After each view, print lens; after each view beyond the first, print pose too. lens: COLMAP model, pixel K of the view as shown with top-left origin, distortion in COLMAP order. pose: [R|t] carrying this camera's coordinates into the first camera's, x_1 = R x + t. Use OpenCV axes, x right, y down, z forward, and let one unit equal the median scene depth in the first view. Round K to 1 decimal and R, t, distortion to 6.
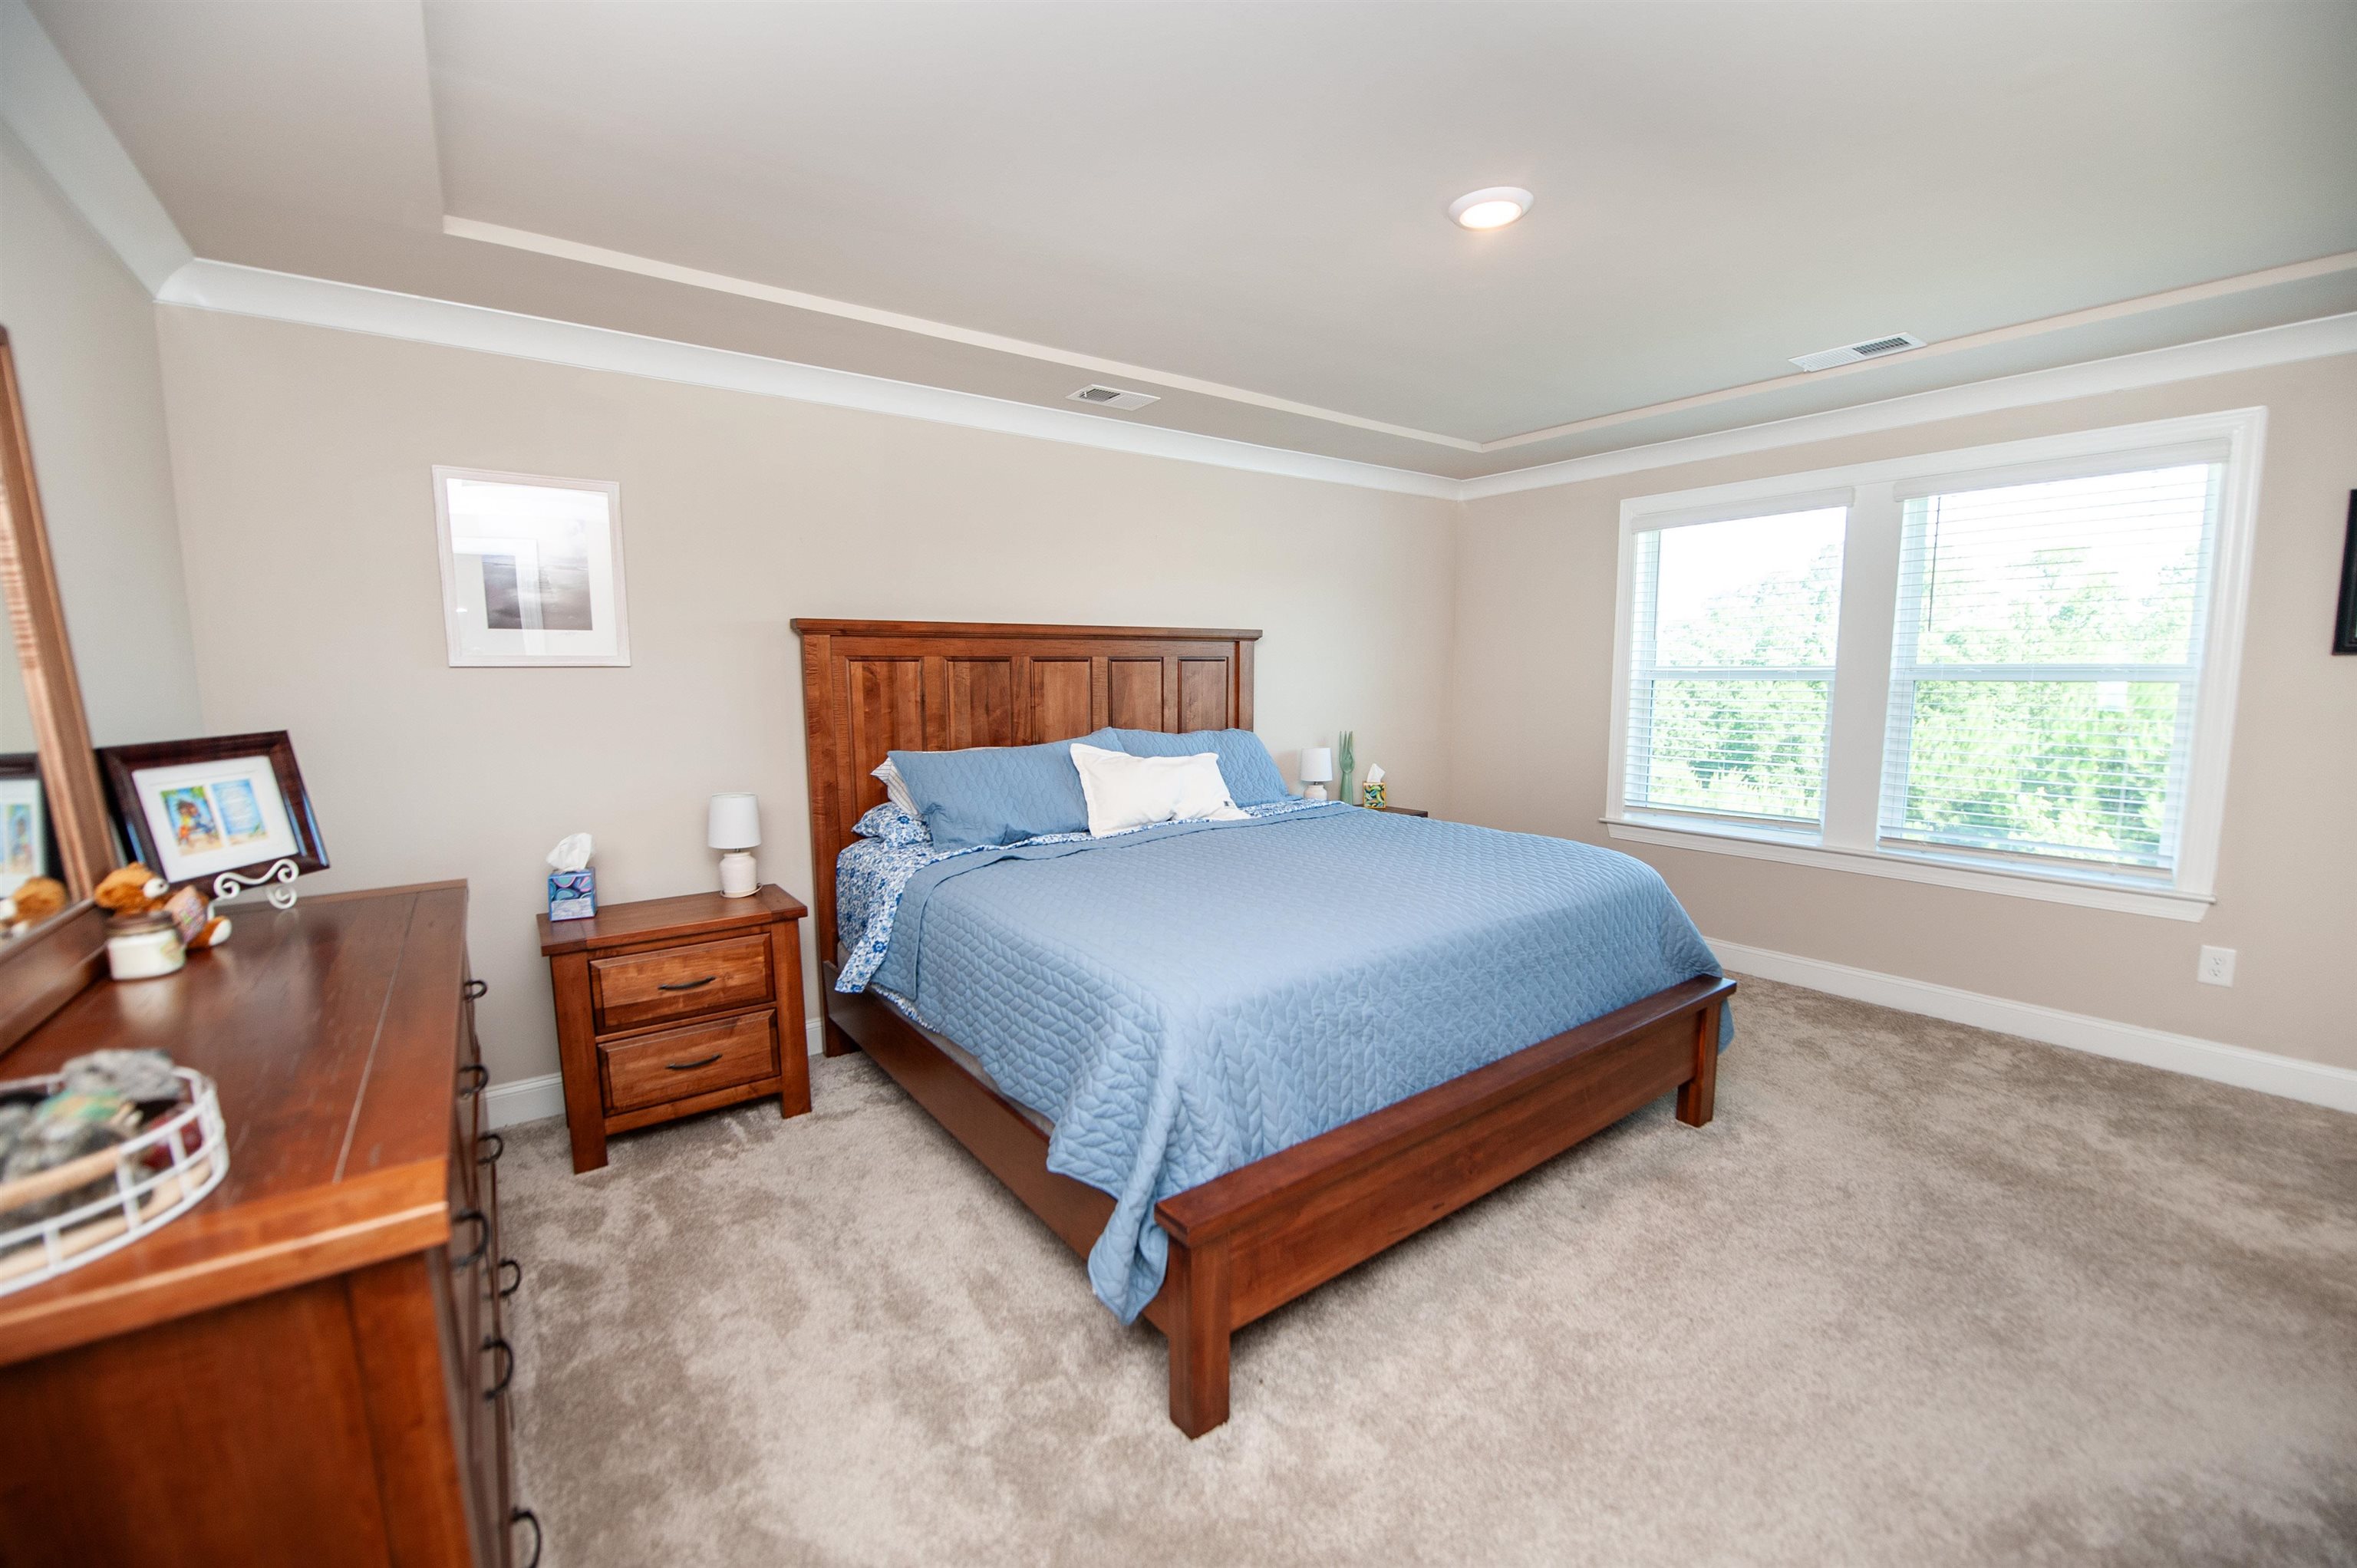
lens RADIAL K [[949.8, 0, 1188.5], [0, 949.8, 786.8], [0, 0, 1]] dist [-0.011628, -0.004645]
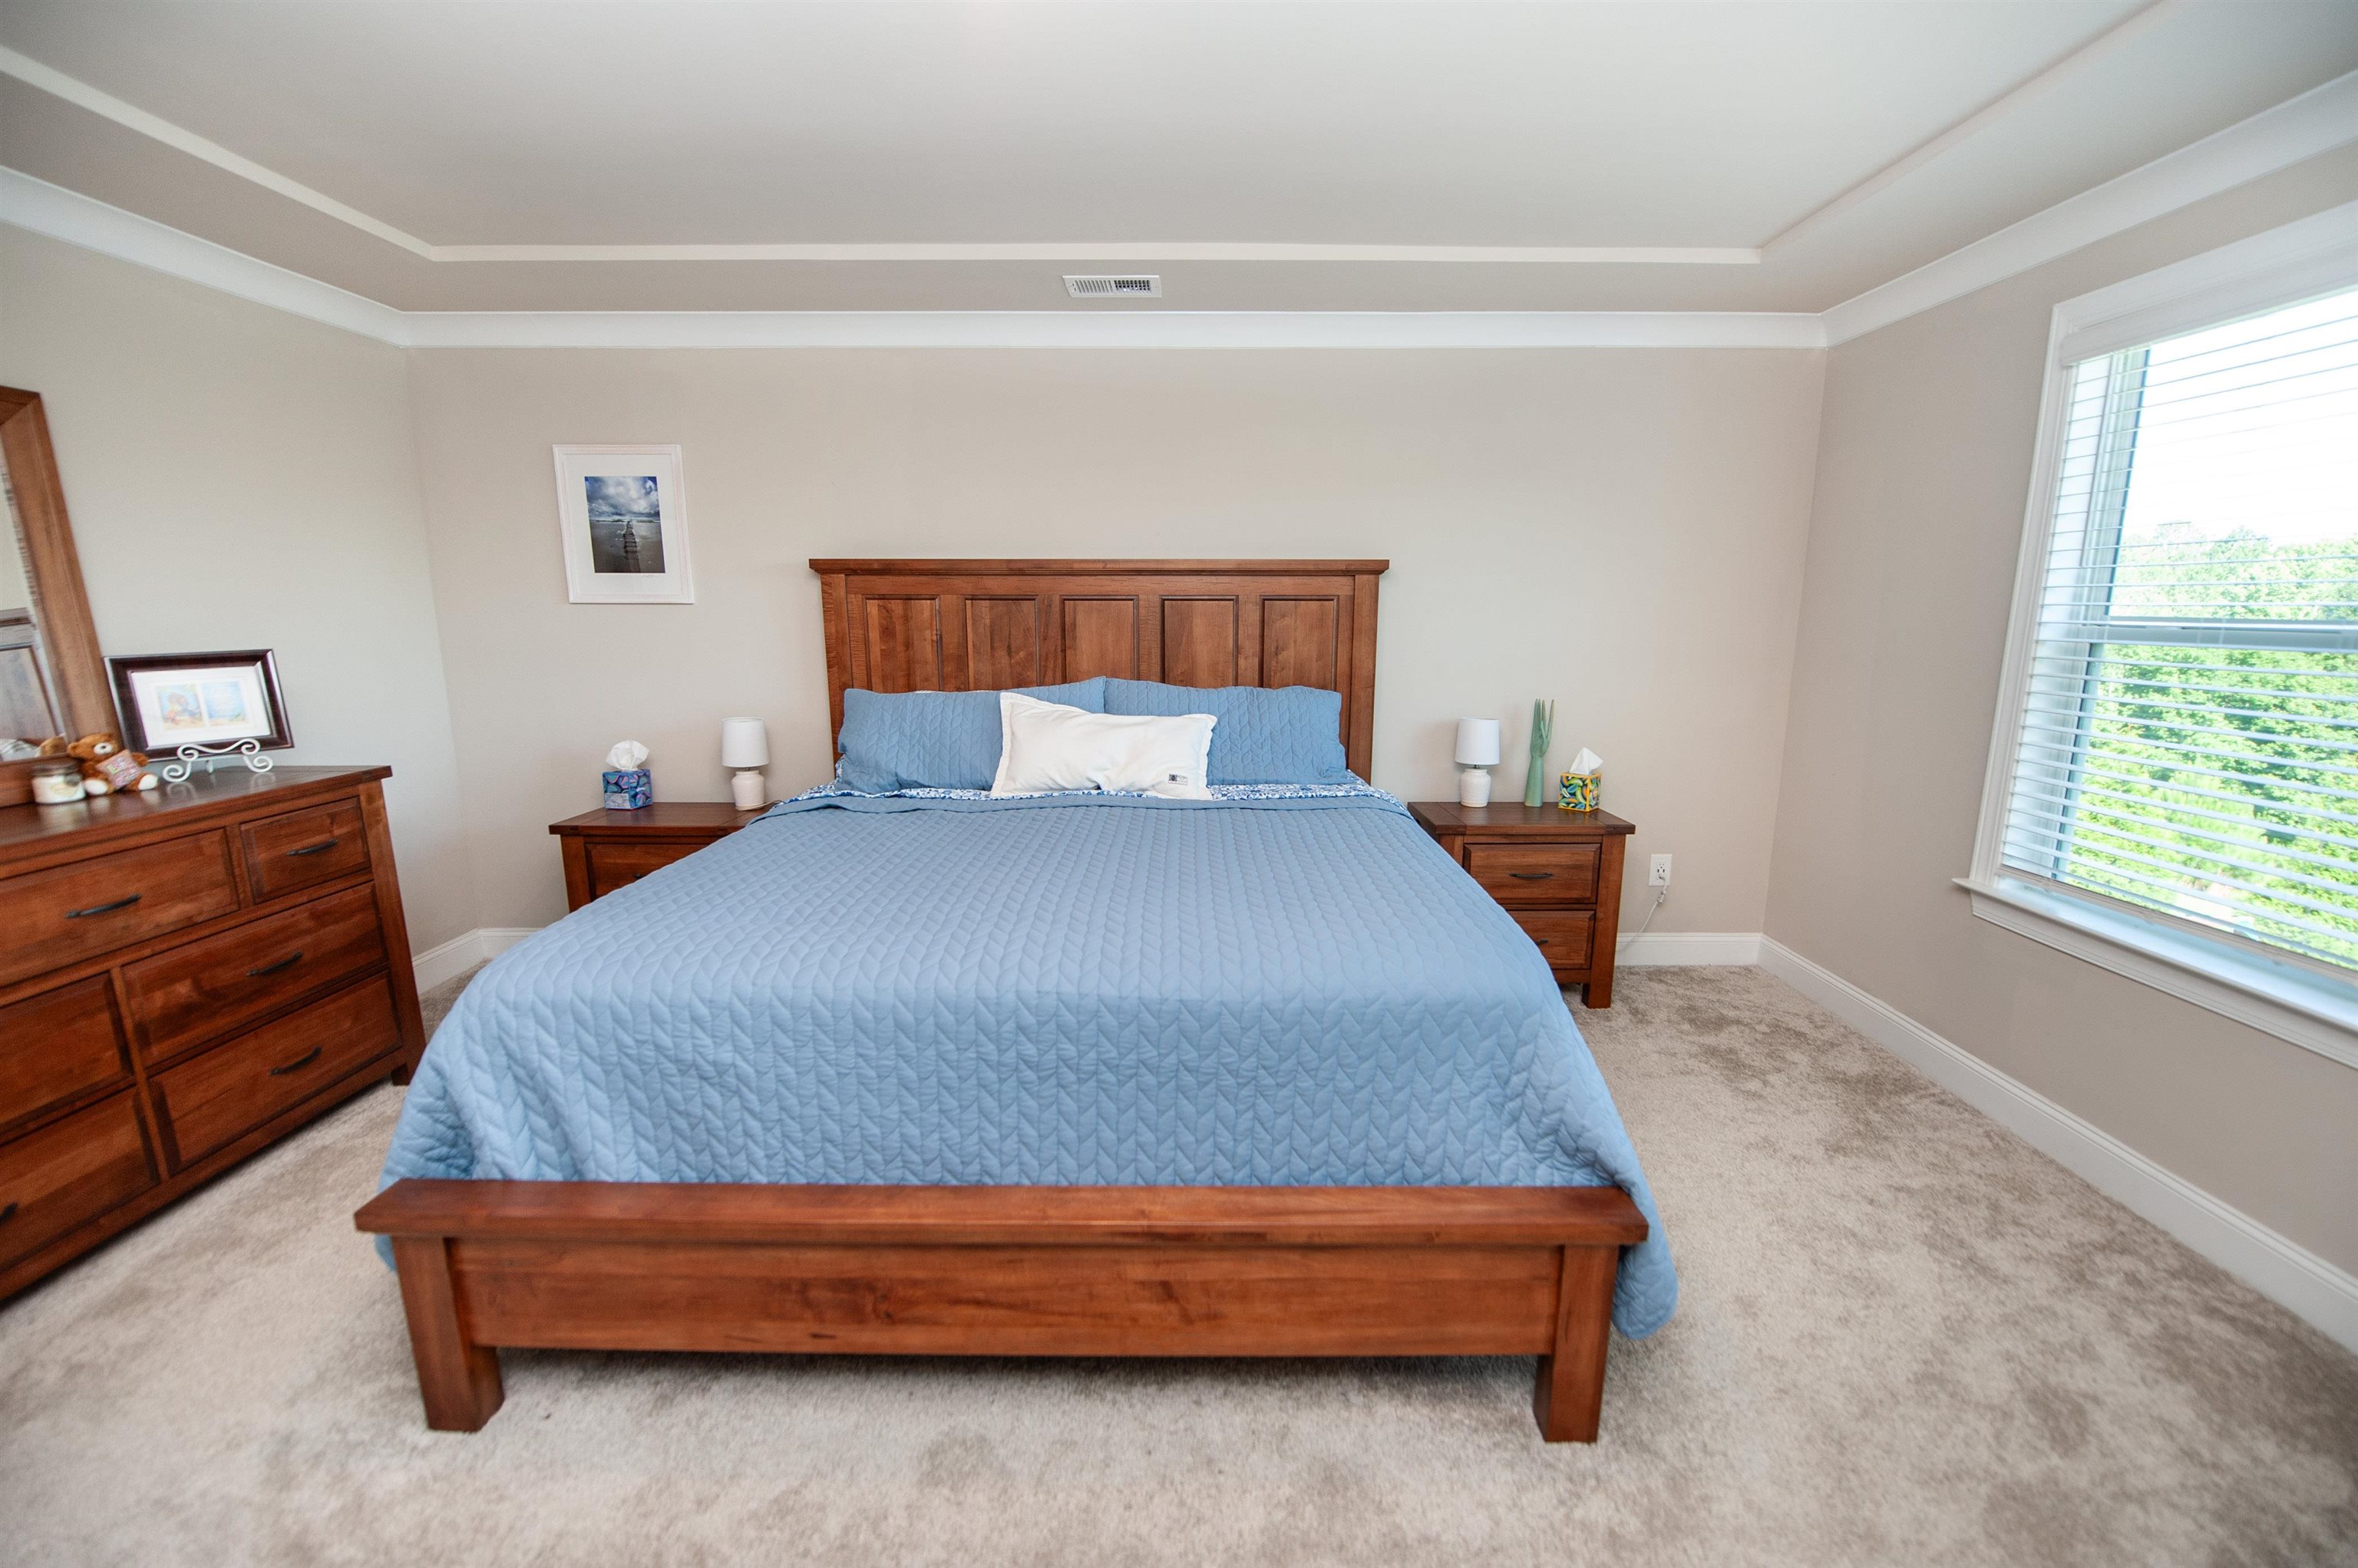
lens RADIAL K [[957.6, 0, 1186.5], [0, 957.6, 787.2], [0, 0, 1]] dist [-0.012738, -0.004838]
pose [[0.797865, 0.120191, -0.590734, 0.542061], [-0.081923, 0.992450, 0.091277, -0.050861], [0.597244, -0.024432, 0.801687, 0.352647]]
